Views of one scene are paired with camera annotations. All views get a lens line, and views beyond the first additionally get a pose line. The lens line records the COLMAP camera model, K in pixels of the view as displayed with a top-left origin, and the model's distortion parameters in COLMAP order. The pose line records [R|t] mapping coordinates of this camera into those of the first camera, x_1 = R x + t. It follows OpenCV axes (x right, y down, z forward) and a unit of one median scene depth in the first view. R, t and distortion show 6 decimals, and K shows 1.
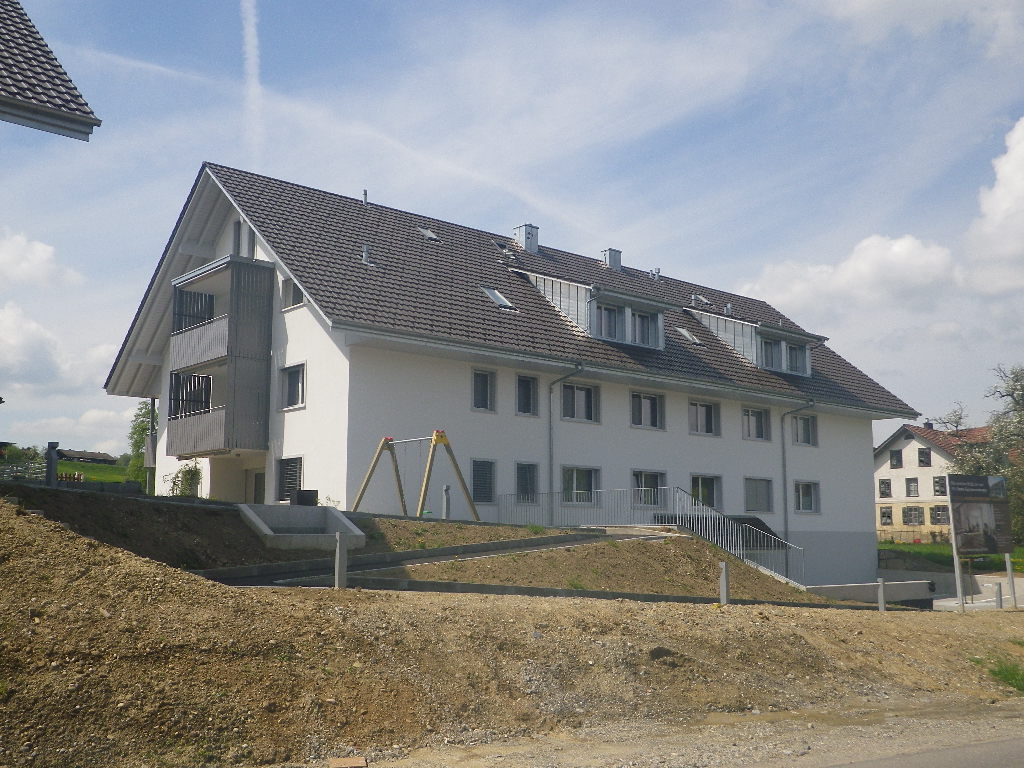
lens RADIAL K [[1036.8, 0, 512.0], [0, 1036.8, 384.0], [0, 0, 1]] dist [0.004282, 0.004885]
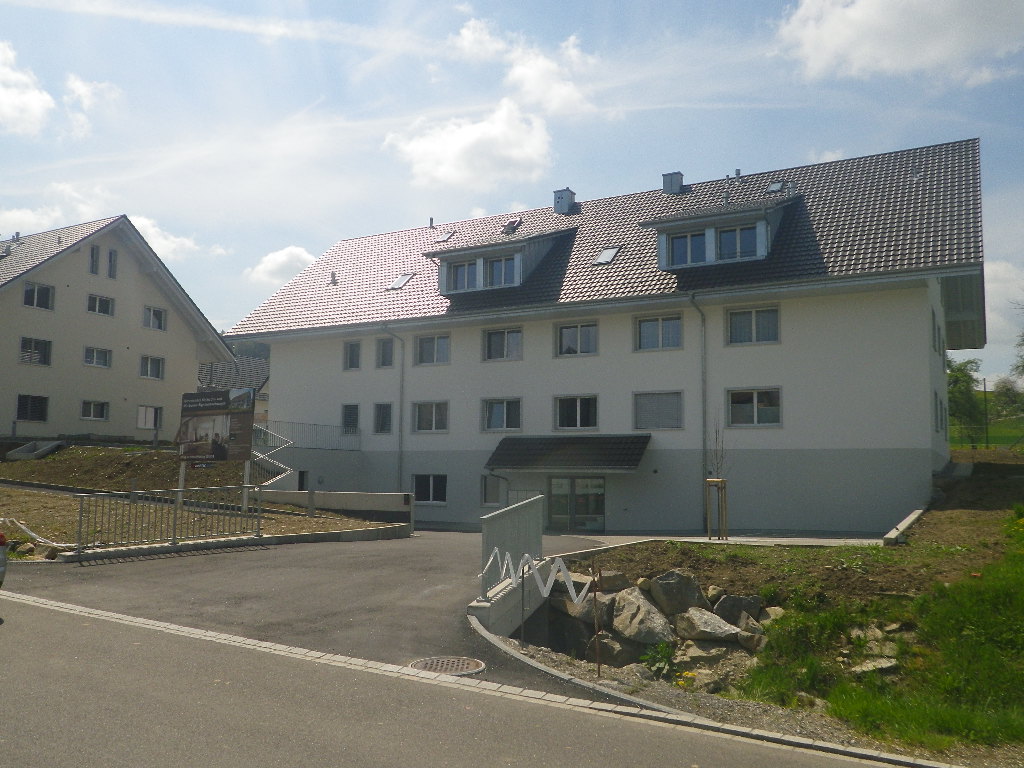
lens RADIAL K [[861.6, 0, 512.0], [0, 861.6, 384.0], [0, 0, 1]] dist [-0.006440, 0.004158]
pose [[0.334191, -0.099863, -0.937200, 0.955088], [0.127849, 0.989983, -0.059898, 0.119097], [0.933794, -0.099803, 0.343611, 0.661787]]
